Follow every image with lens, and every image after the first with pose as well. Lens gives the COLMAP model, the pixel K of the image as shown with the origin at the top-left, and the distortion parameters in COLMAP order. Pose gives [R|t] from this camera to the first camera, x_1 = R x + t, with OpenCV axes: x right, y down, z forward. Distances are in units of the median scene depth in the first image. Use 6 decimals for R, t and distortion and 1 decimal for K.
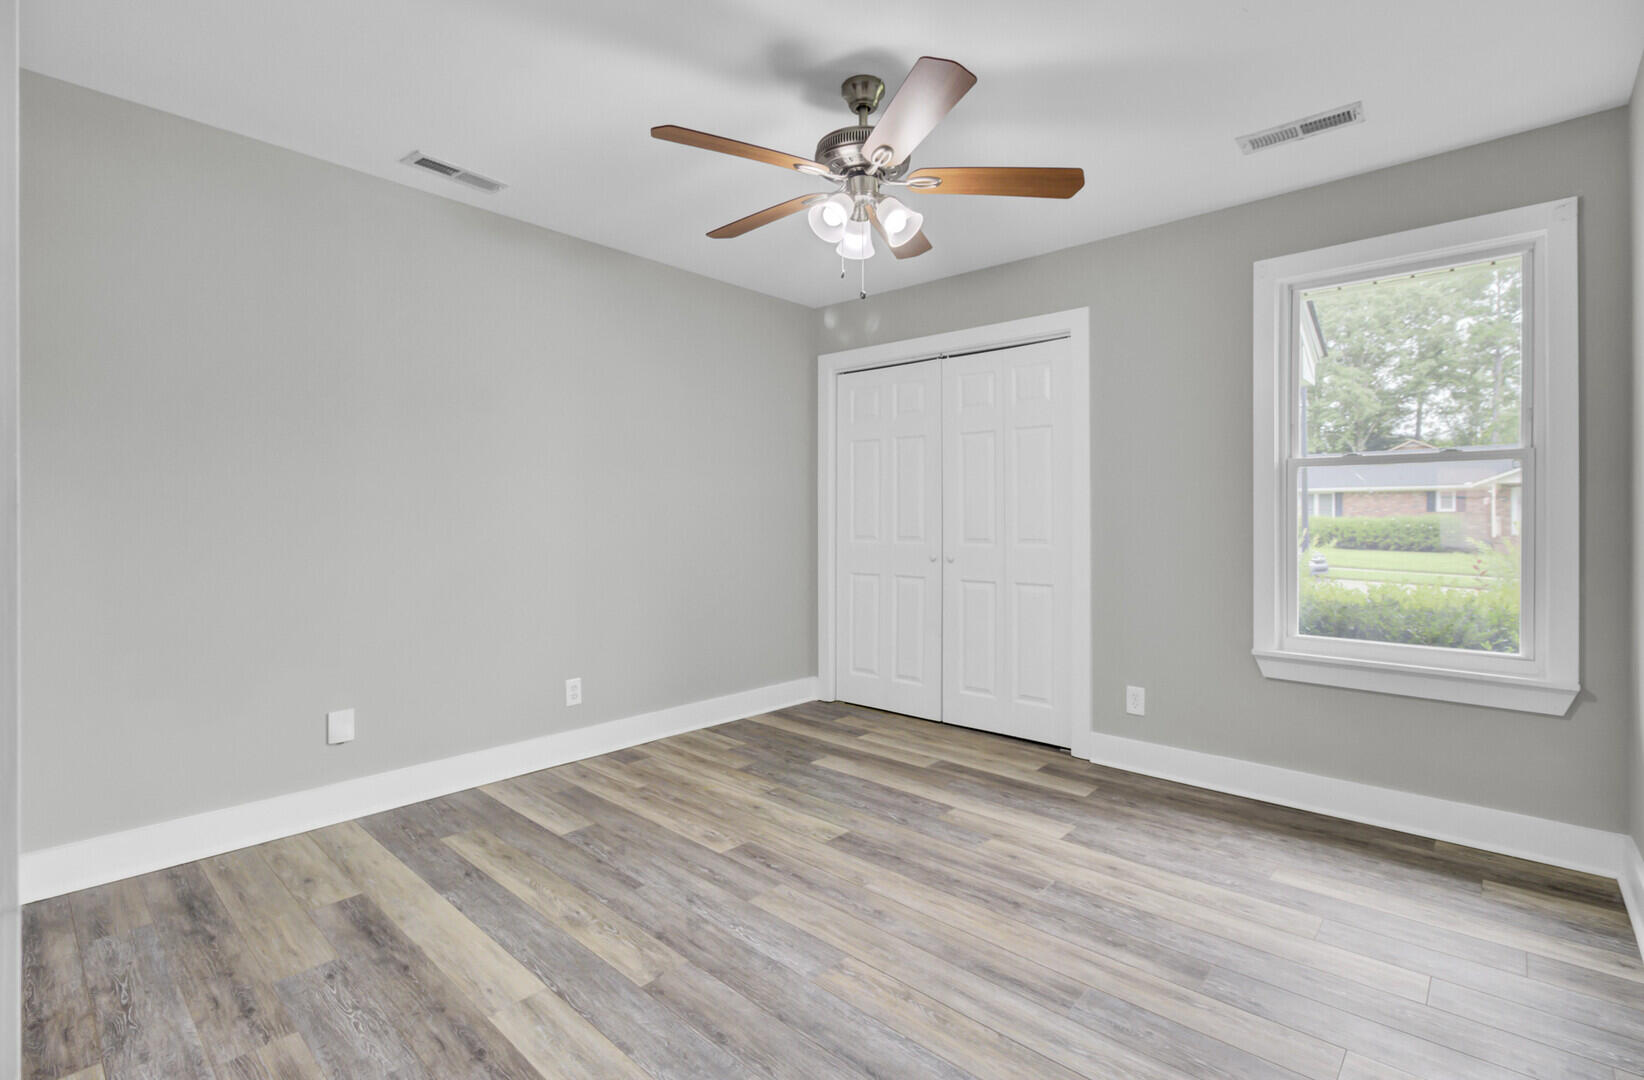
lens RADIAL K [[758.8, 0, 825.4], [0, 758.8, 520.7], [0, 0, 1]] dist [-0.001442, 0.000218]
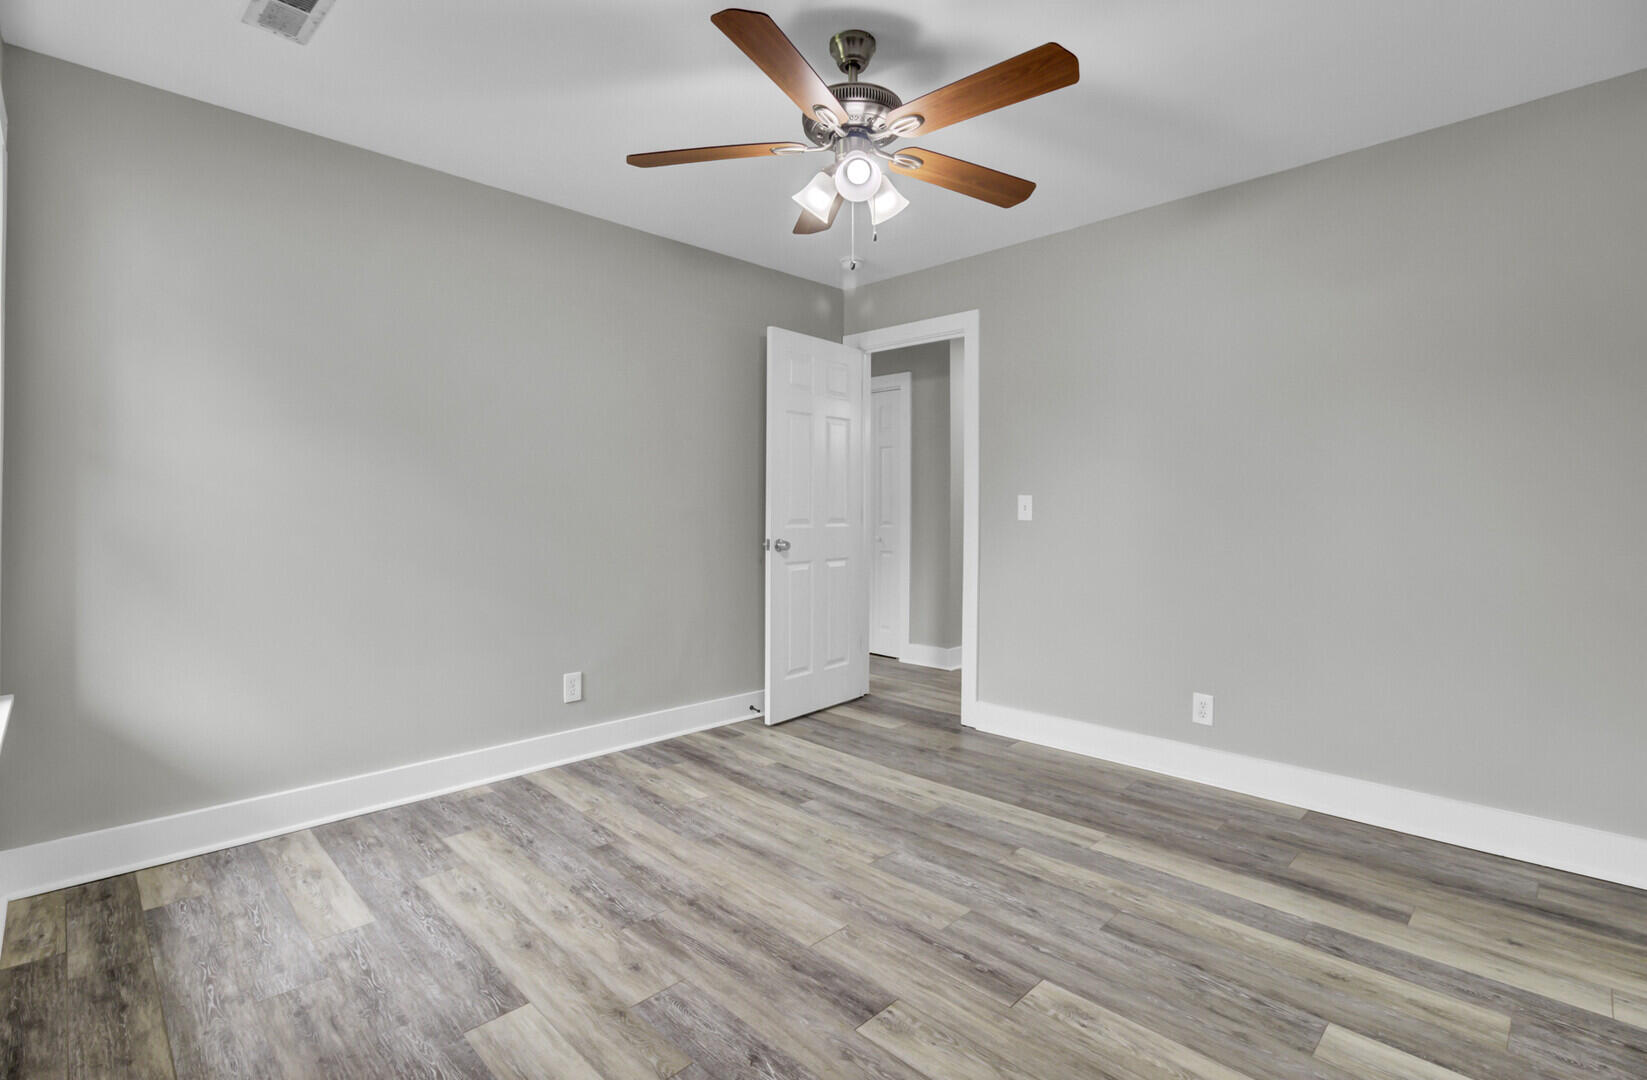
lens RADIAL K [[760.1, 0, 827.0], [0, 760.1, 520.6], [0, 0, 1]] dist [-0.001442, 0.000218]
pose [[-0.998641, -0.006449, 0.051713, 0.030695], [-0.005410, 0.999781, 0.020206, -0.001899], [-0.051832, 0.019899, -0.998458, 1.828495]]
